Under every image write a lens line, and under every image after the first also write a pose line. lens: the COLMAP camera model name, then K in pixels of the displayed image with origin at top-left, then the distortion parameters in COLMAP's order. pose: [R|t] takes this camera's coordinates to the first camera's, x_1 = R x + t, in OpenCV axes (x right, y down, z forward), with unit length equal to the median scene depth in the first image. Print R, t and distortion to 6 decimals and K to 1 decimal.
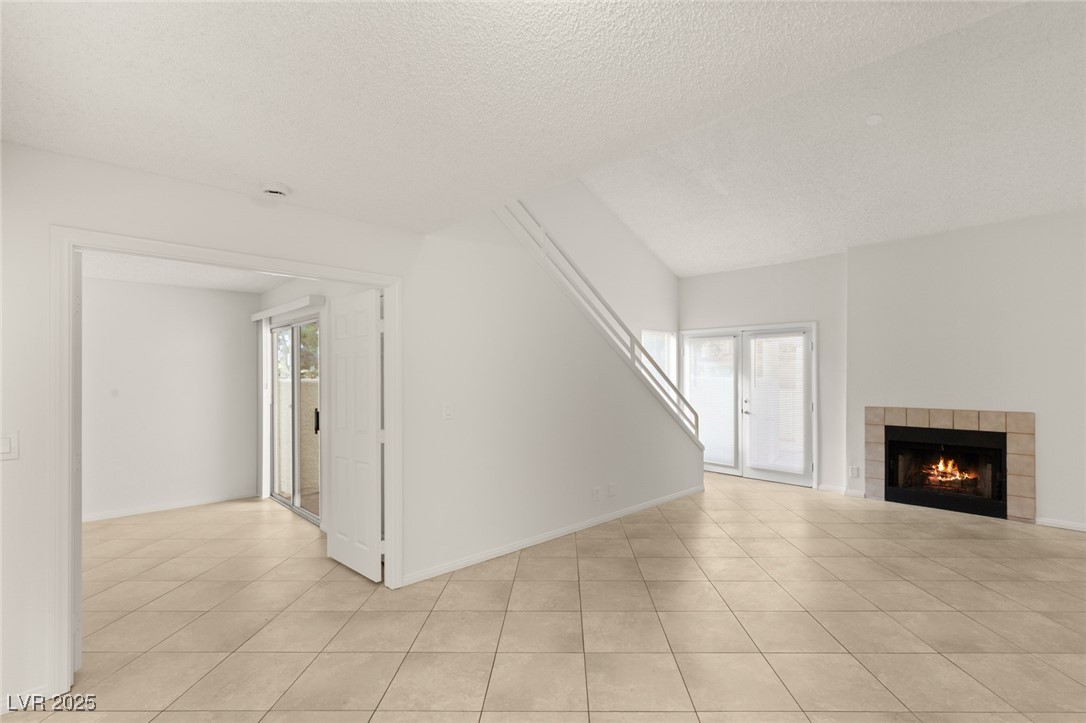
lens RADIAL K [[502.7, 0, 557.8], [0, 502.7, 375.9], [0, 0, 1]] dist [0.001270, -0.000267]
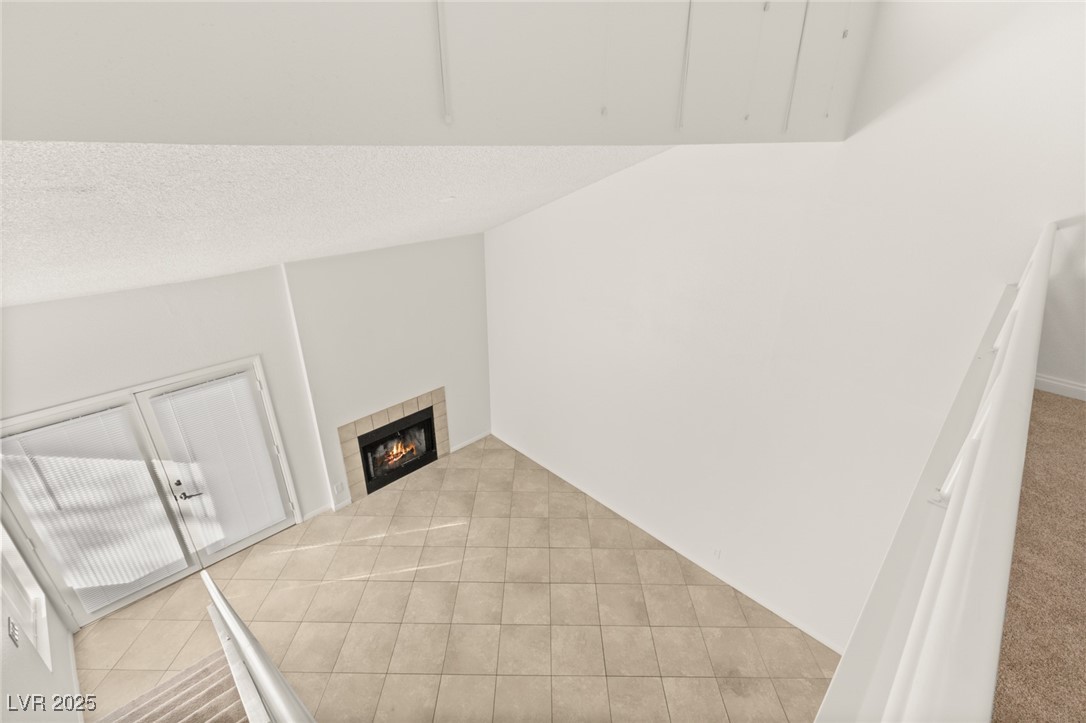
lens RADIAL K [[485.0, 0, 539.5], [0, 485.0, 362.8], [0, 0, 1]] dist [0.002636, 0.000040]
pose [[-0.006165, -0.426657, 0.904392, -0.181247], [-0.012119, 0.904375, 0.426566, -0.467252], [-0.999908, -0.008331, -0.010746, 0.648071]]
